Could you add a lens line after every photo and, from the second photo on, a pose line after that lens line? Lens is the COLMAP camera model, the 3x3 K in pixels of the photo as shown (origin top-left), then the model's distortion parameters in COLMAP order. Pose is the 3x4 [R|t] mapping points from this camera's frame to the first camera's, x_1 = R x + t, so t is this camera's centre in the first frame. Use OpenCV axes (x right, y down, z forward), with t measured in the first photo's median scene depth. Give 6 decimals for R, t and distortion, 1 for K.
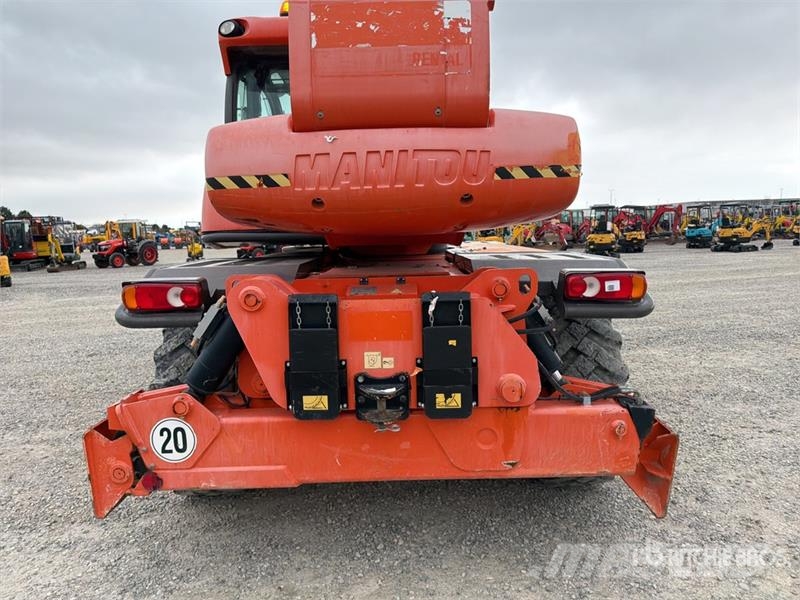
lens RADIAL K [[553.0, 0, 396.7], [0, 553.0, 304.3], [0, 0, 1]] dist [0.060937, -0.071878]
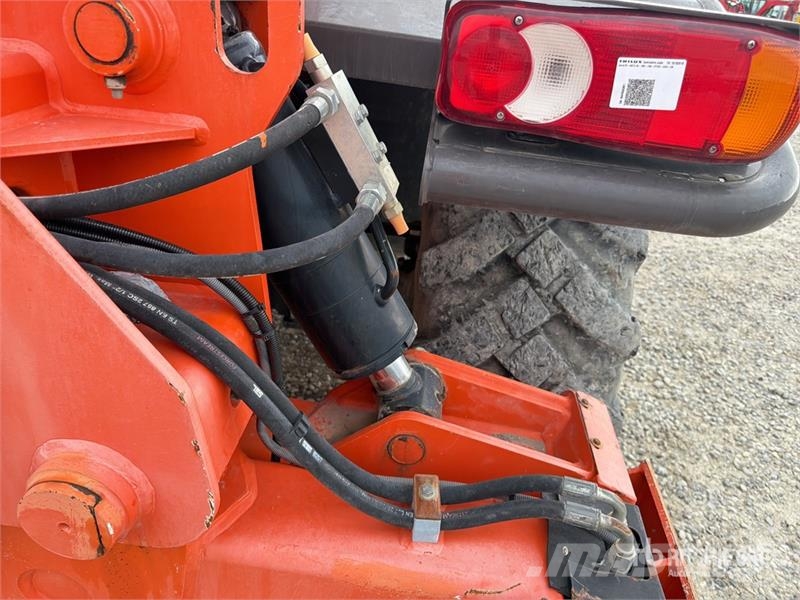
lens RADIAL K [[553.0, 0, 408.0], [0, 553.0, 300.9], [0, 0, 1]] dist [0.060937, -0.071878]
pose [[0.990702, 0.134604, -0.019757, 0.290444], [-0.118370, 0.924430, 0.362516, -0.021156], [0.067060, -0.356806, 0.931768, 0.709290]]
